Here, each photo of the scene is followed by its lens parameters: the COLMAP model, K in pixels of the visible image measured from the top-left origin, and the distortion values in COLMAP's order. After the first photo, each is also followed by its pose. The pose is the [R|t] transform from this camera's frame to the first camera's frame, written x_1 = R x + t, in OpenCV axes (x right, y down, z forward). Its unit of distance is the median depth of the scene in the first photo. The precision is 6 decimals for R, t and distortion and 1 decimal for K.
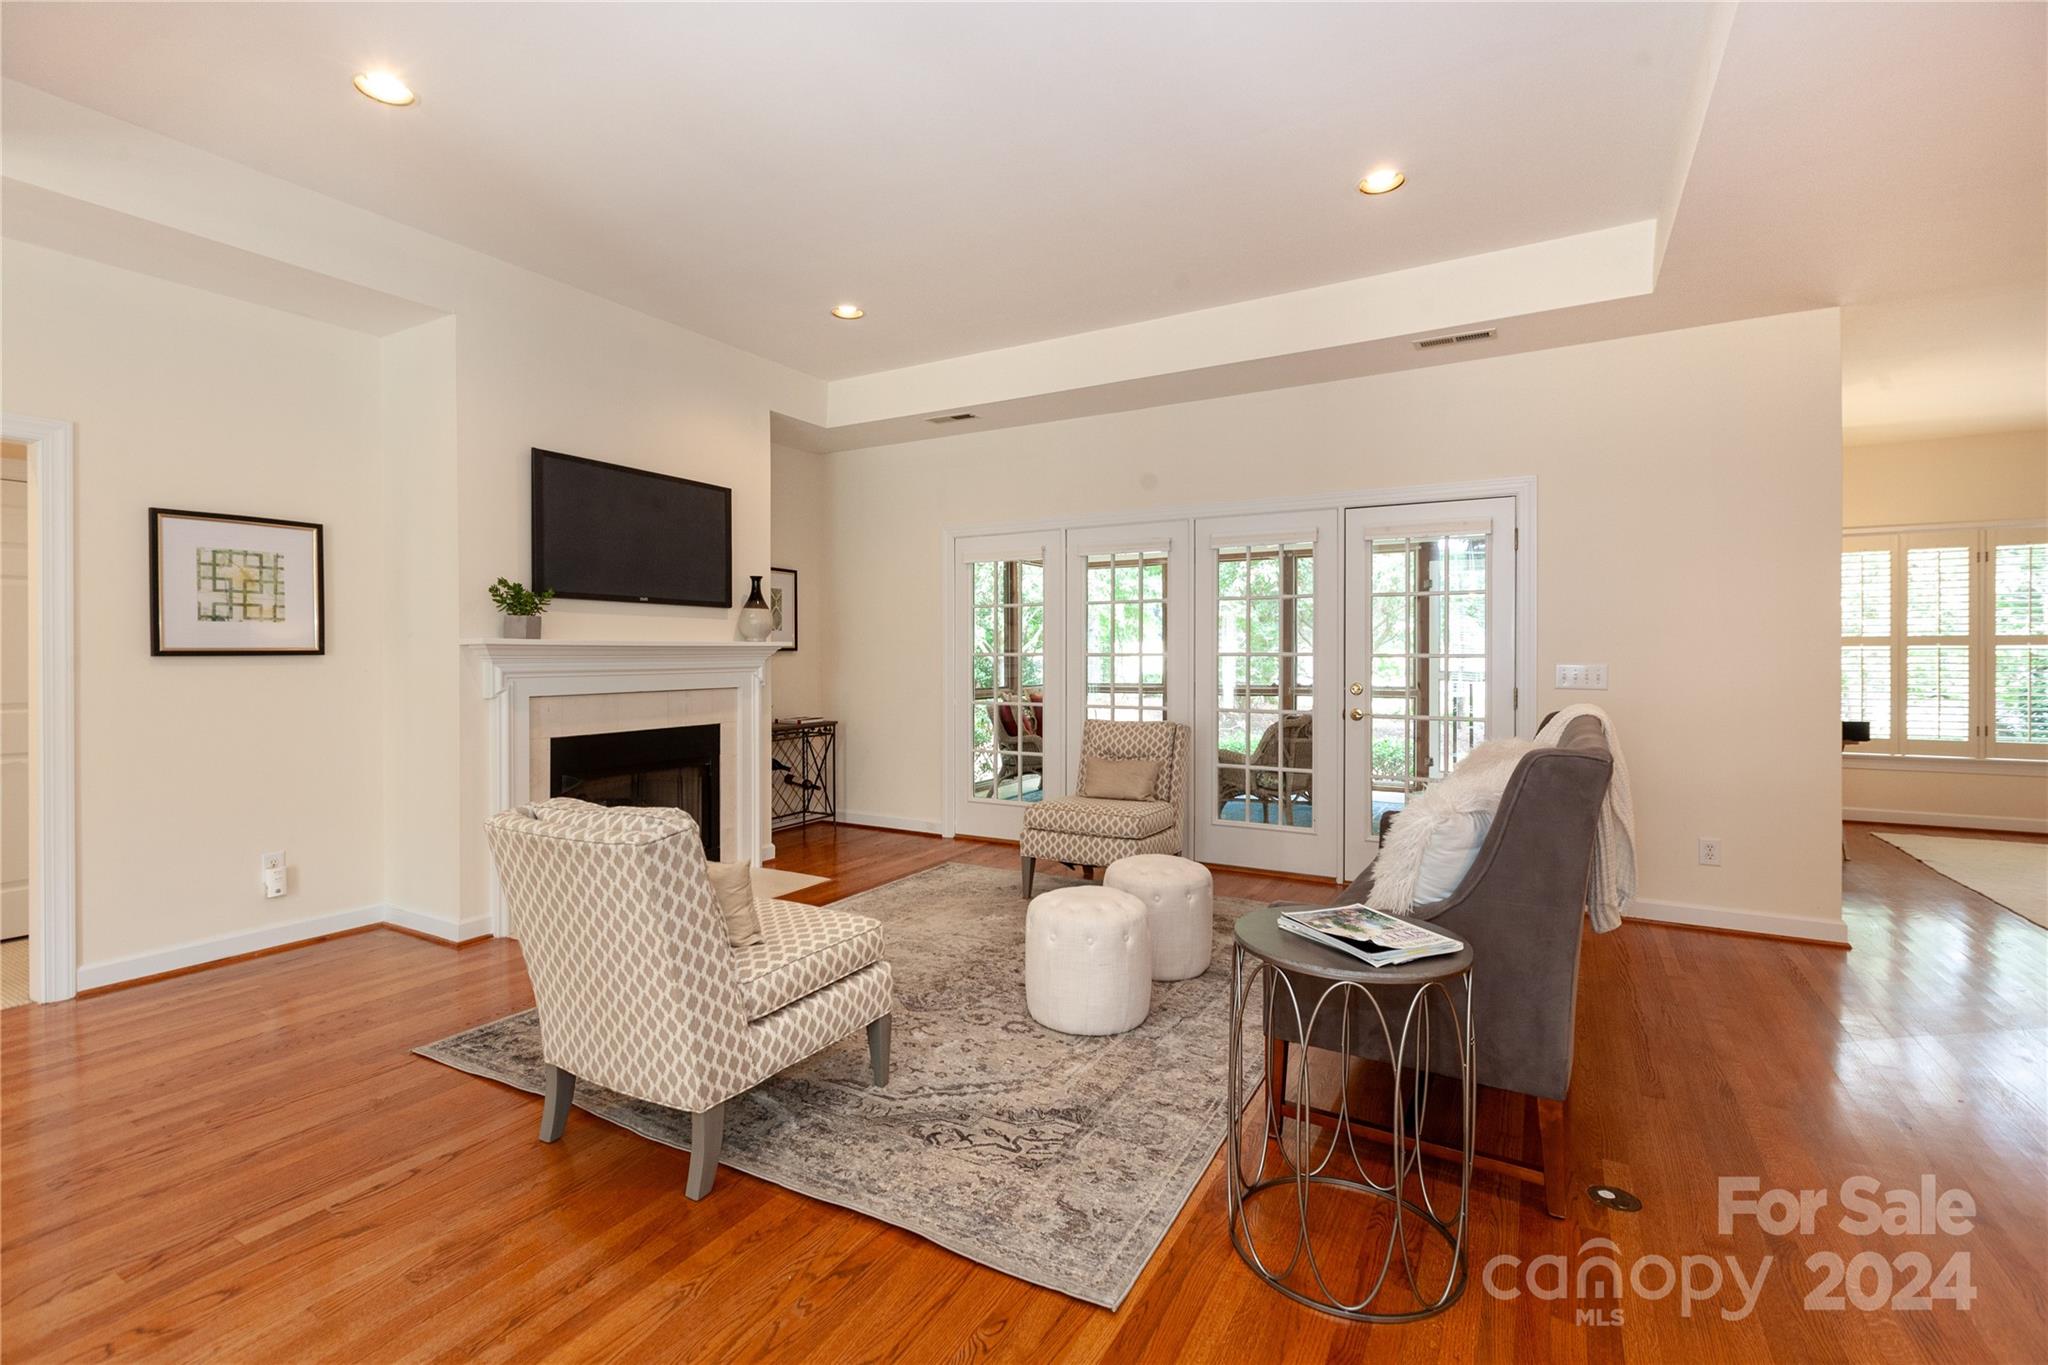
lens RADIAL K [[925.8, 0, 1011.3], [0, 925.8, 667.0], [0, 0, 1]] dist [-0.001560, -0.001862]
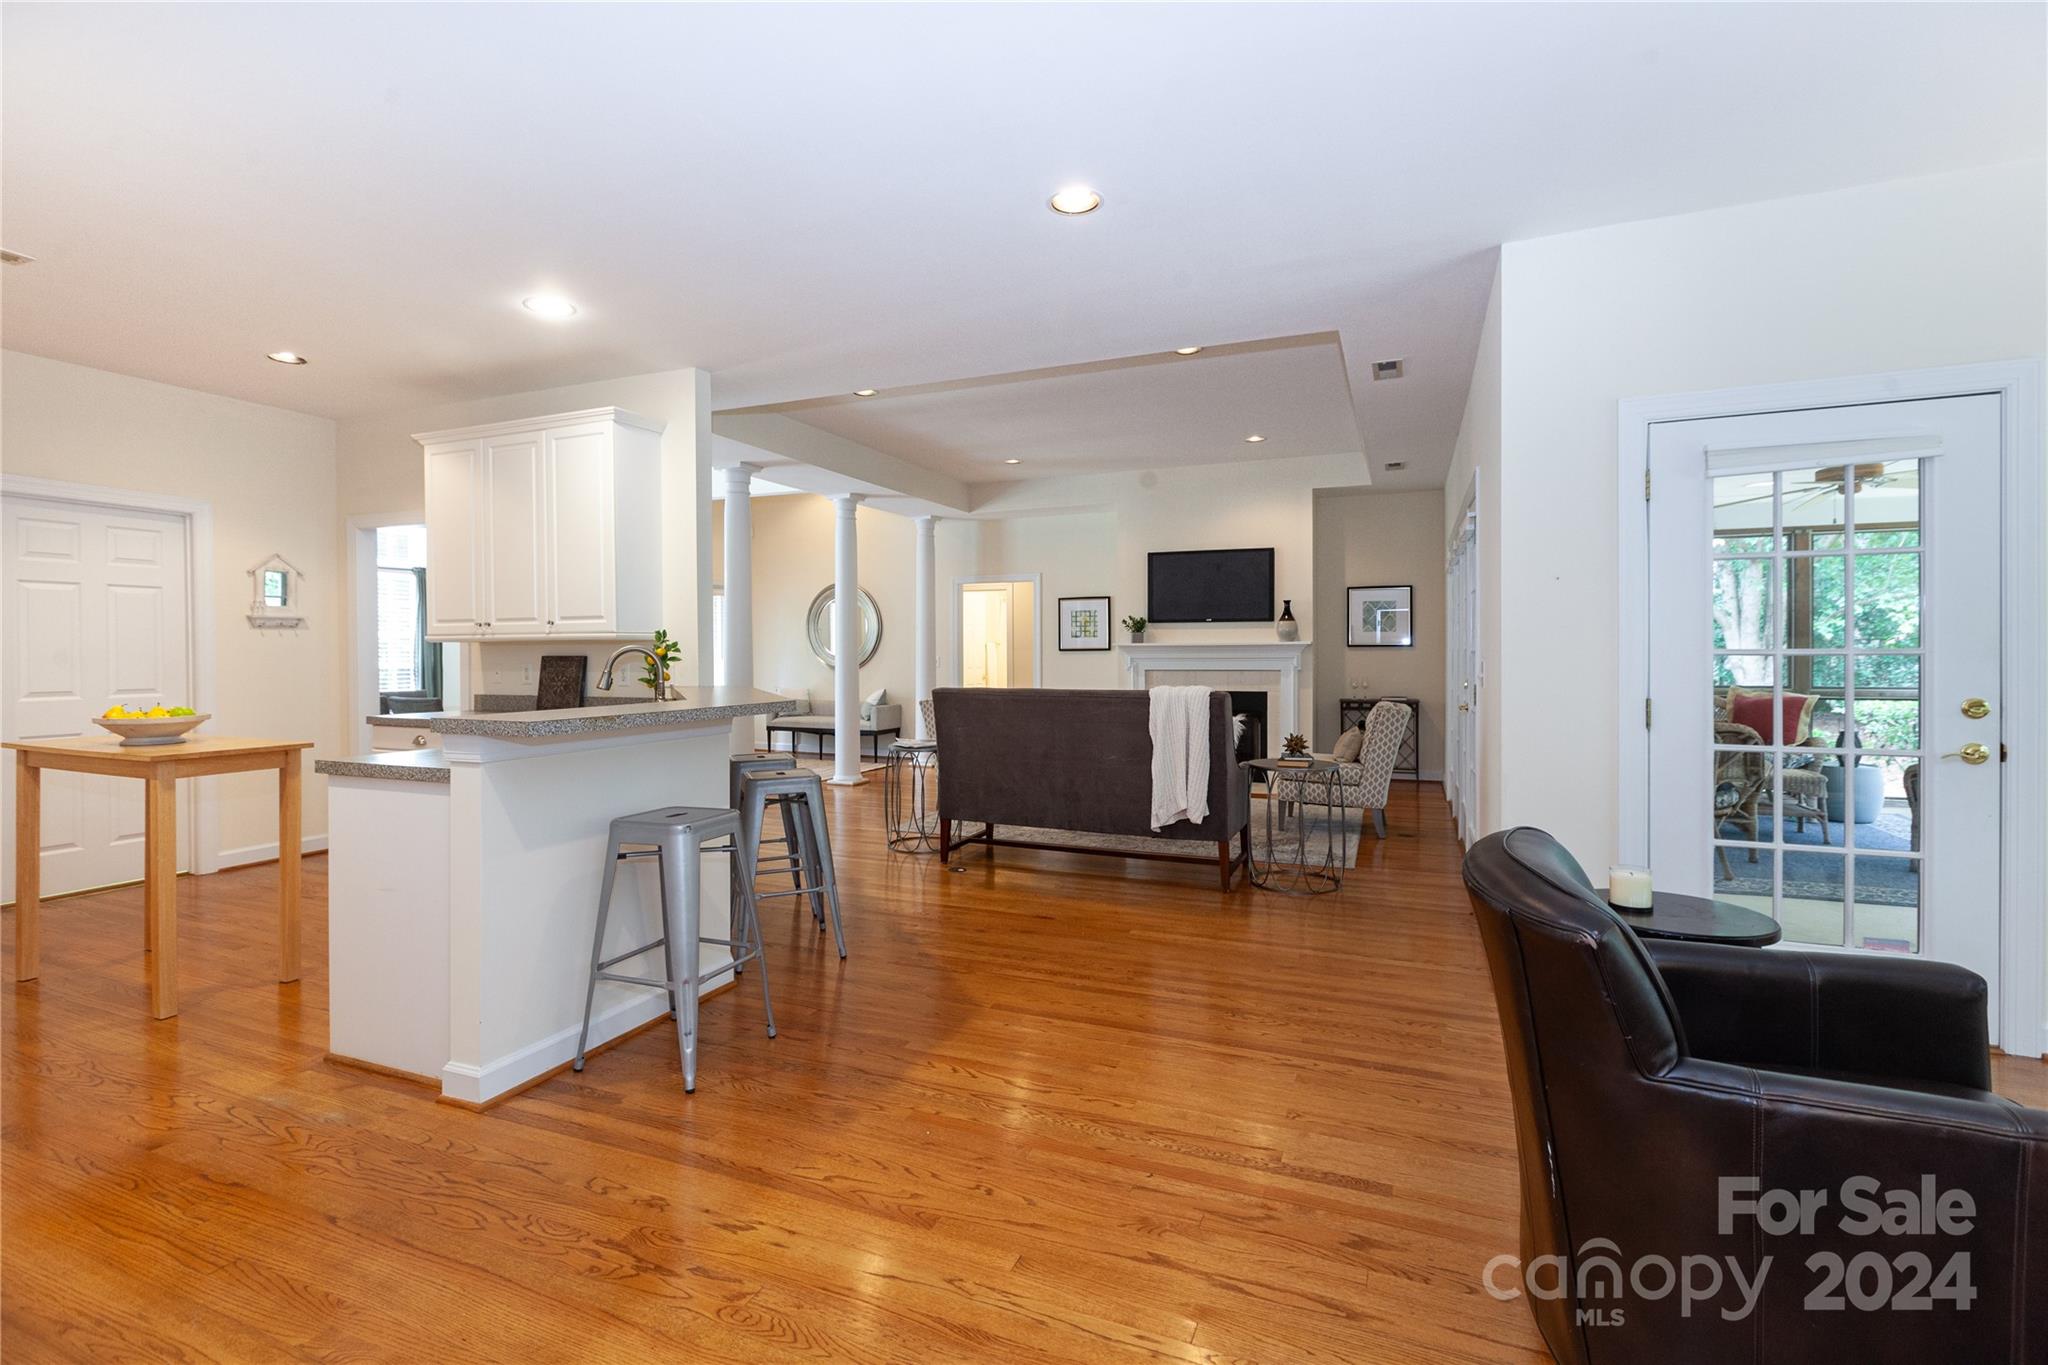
lens RADIAL K [[925.8, 0, 1022.7], [0, 925.8, 660.9], [0, 0, 1]] dist [-0.001560, -0.001862]
pose [[0.123910, 0.010211, -0.992241, 1.758283], [-0.011692, 0.999893, 0.008830, -0.004943], [0.992225, 0.010507, 0.124016, 0.510321]]
